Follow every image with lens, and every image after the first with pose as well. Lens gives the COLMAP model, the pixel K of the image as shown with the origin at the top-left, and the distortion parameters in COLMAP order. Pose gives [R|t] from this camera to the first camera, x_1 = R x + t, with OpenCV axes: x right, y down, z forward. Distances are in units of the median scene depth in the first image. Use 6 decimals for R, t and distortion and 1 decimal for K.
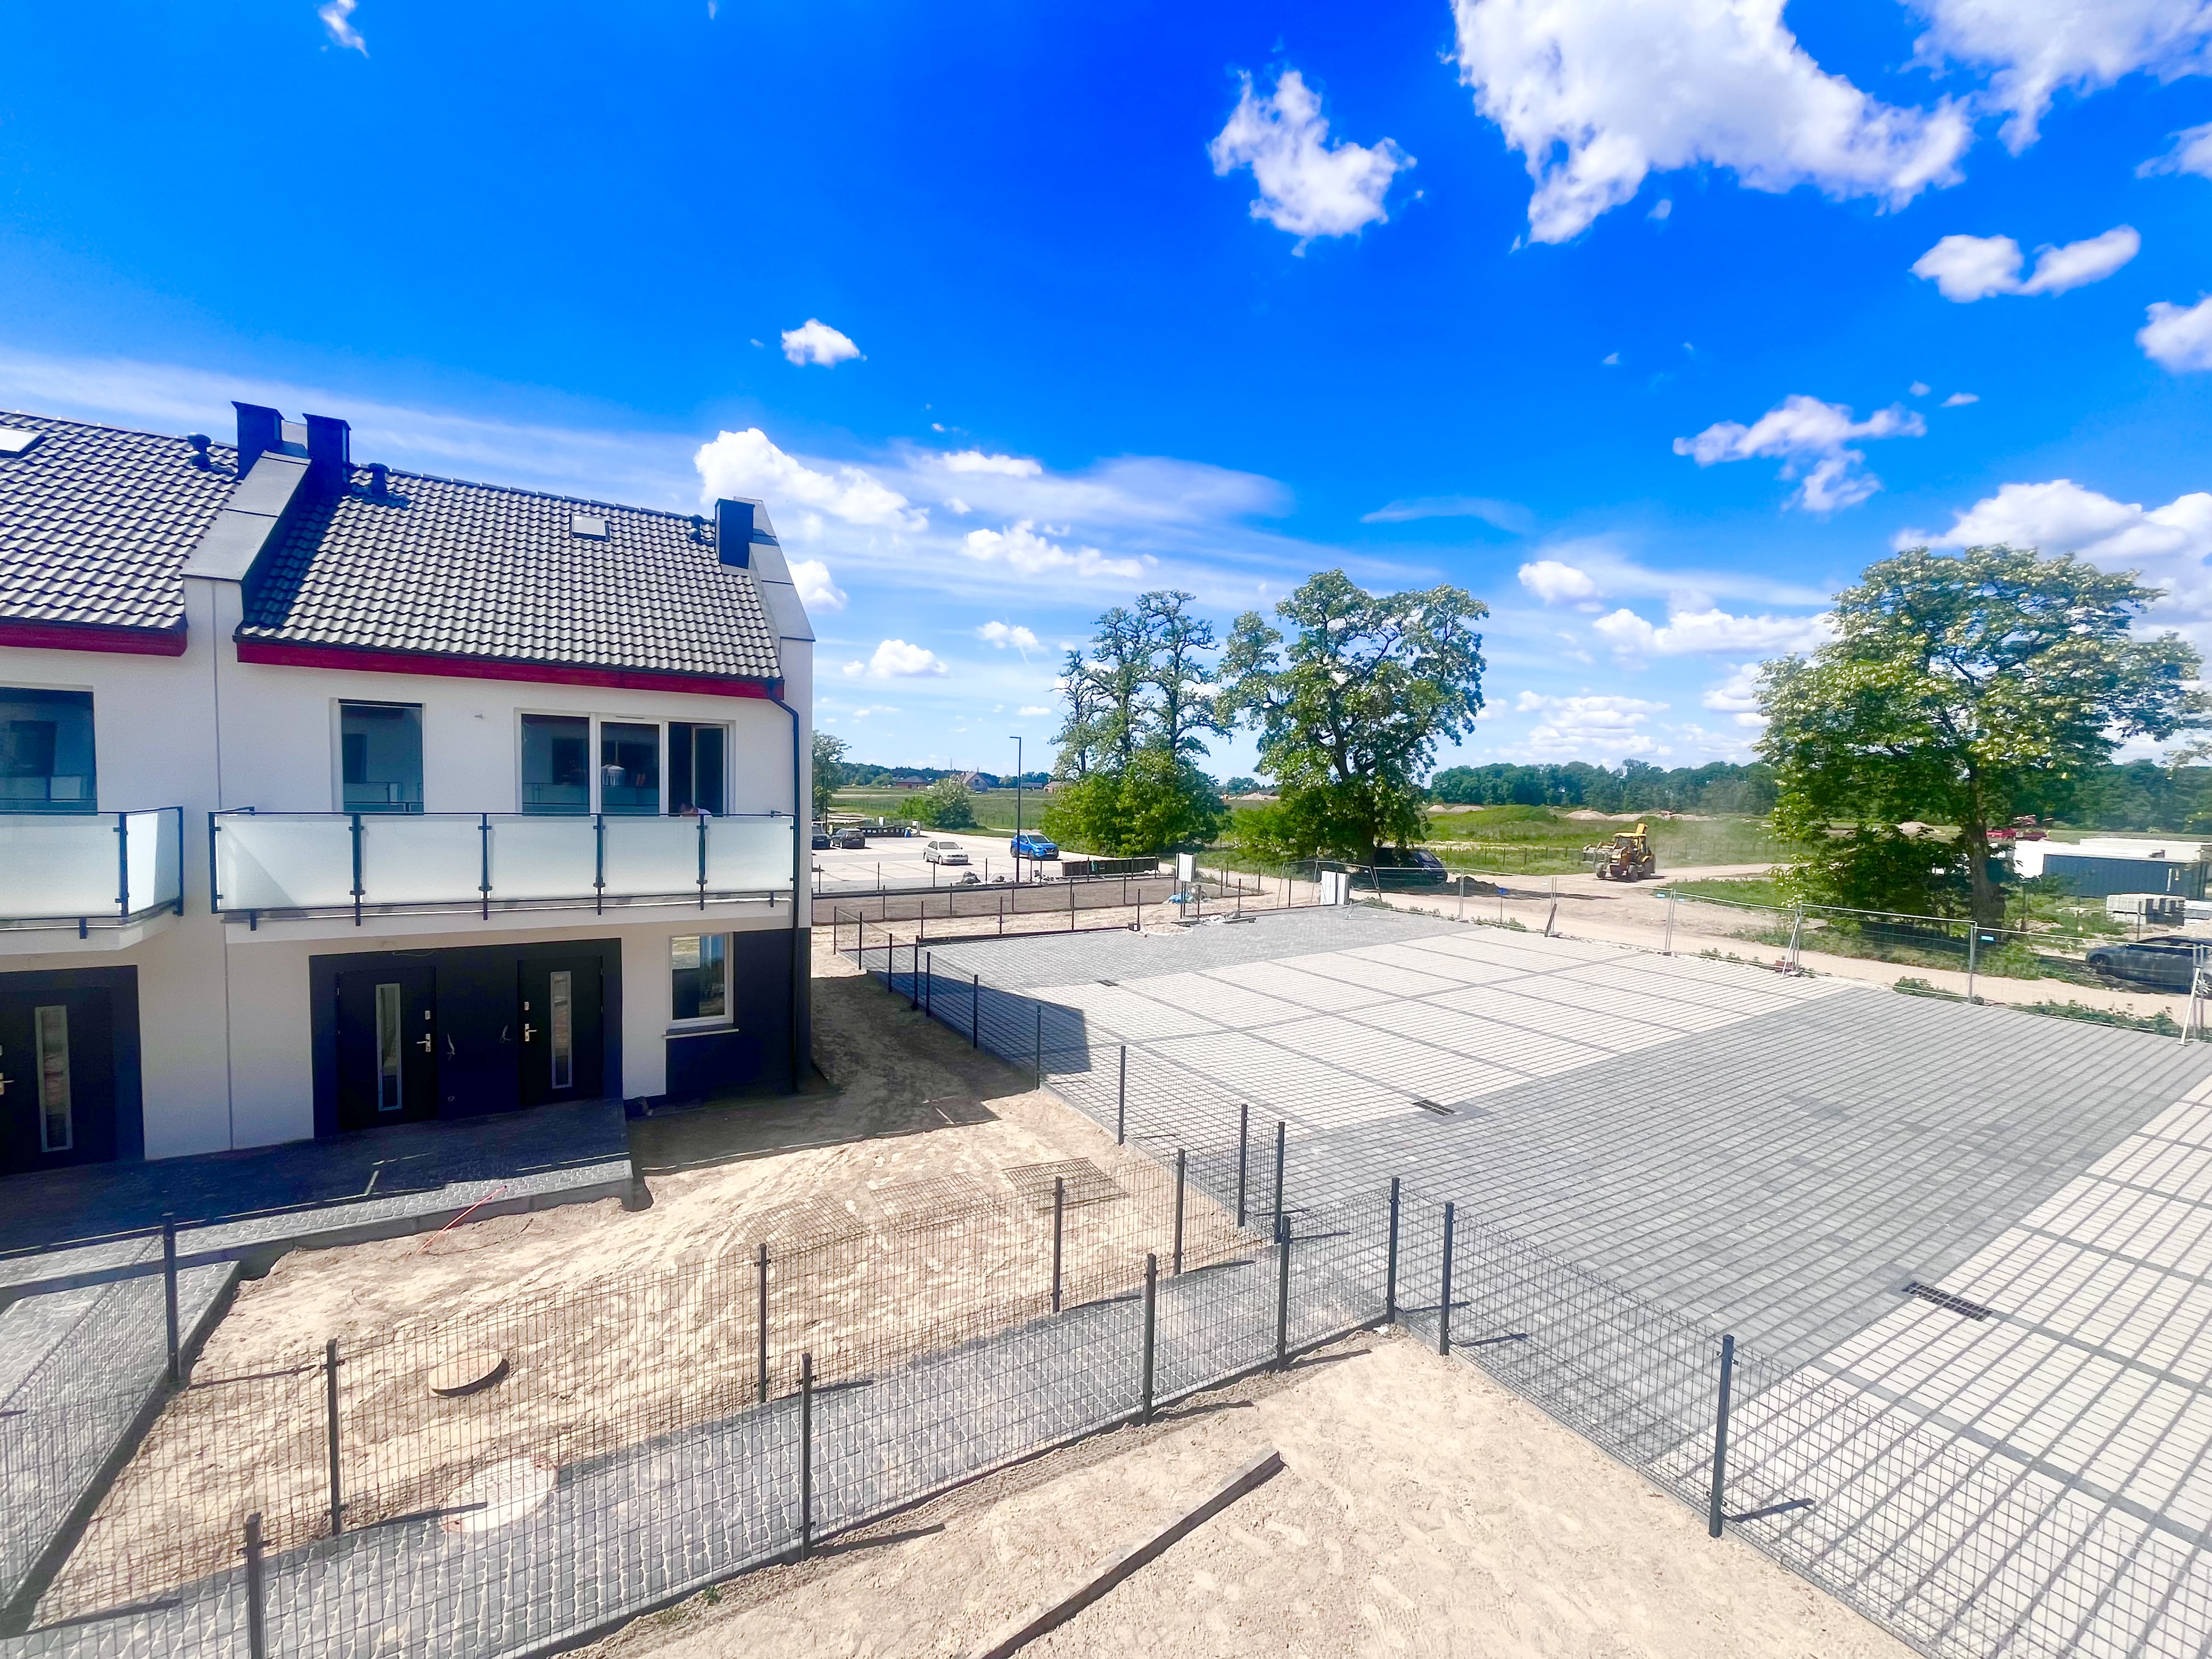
lens RADIAL K [[896.3, 0, 1098.1], [0, 896.3, 835.5], [0, 0, 1]] dist [-0.002332, 0.000004]
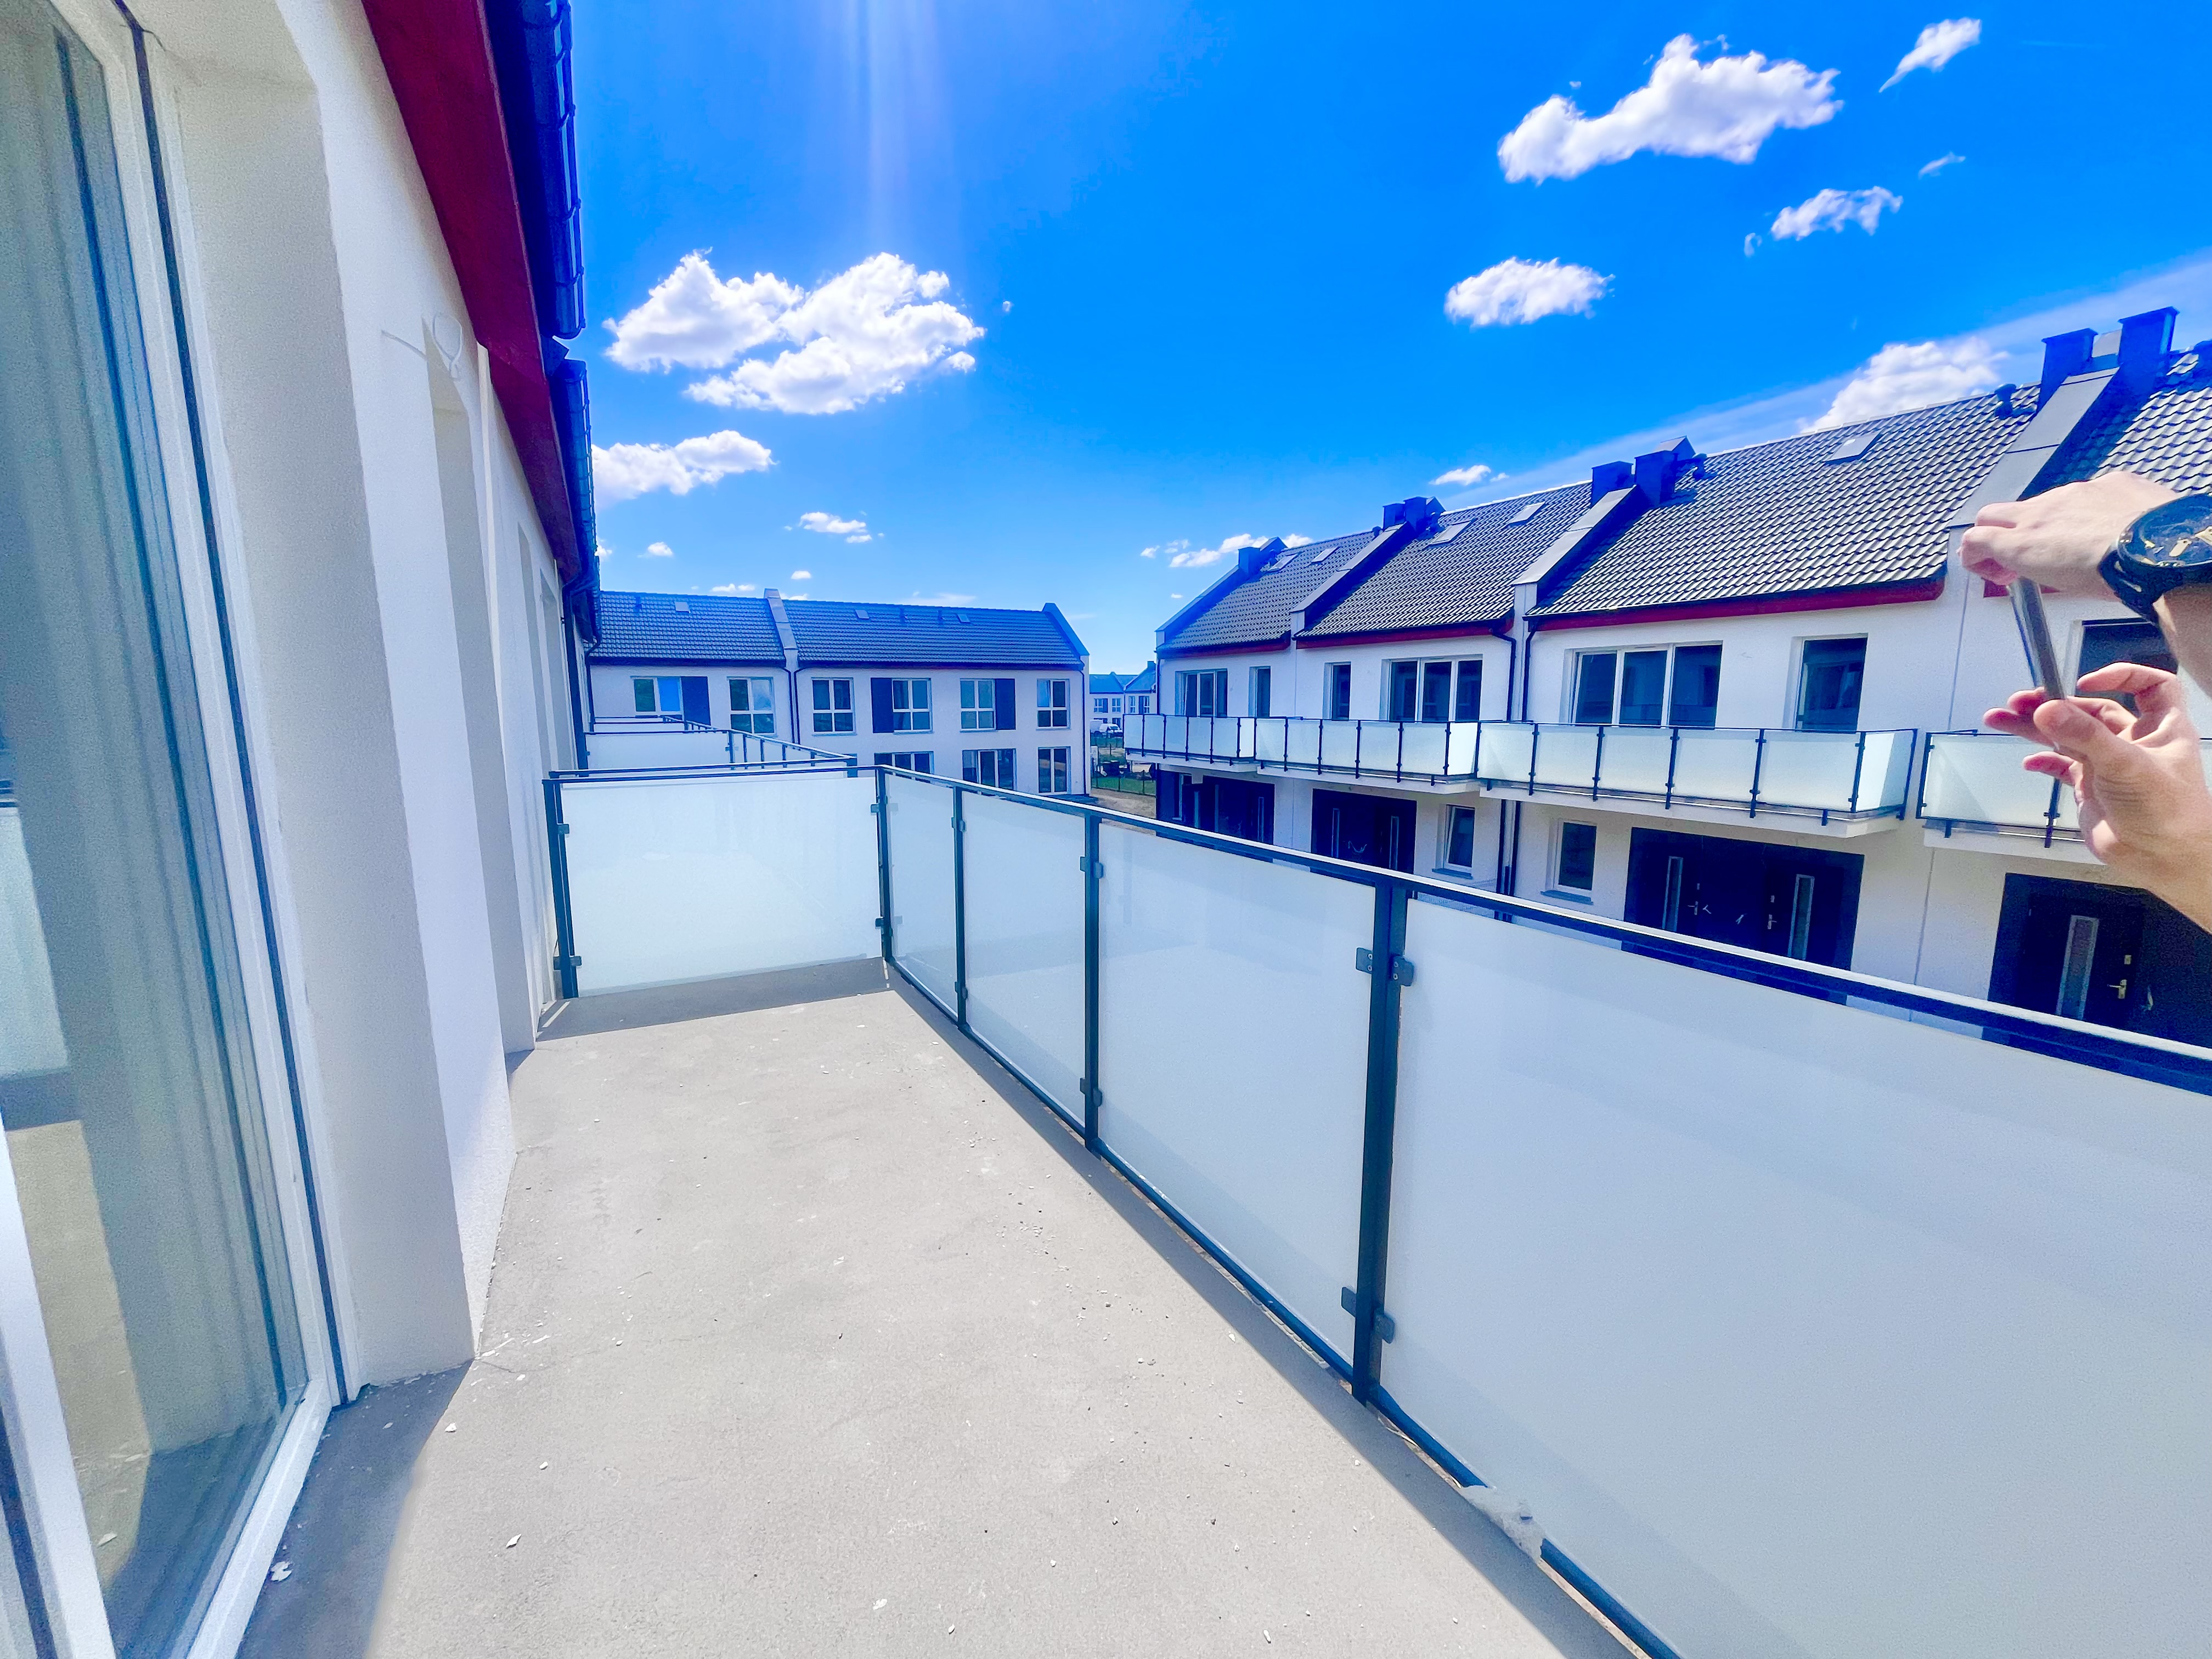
lens RADIAL K [[896.3, 0, 1103.9], [0, 896.3, 837.5], [0, 0, 1]] dist [-0.002332, 0.000004]
pose [[-0.023492, 0.126822, -0.991647, 0.187973], [-0.052596, 0.990391, 0.127907, 0.015154], [0.998340, 0.055162, -0.016596, -0.047587]]
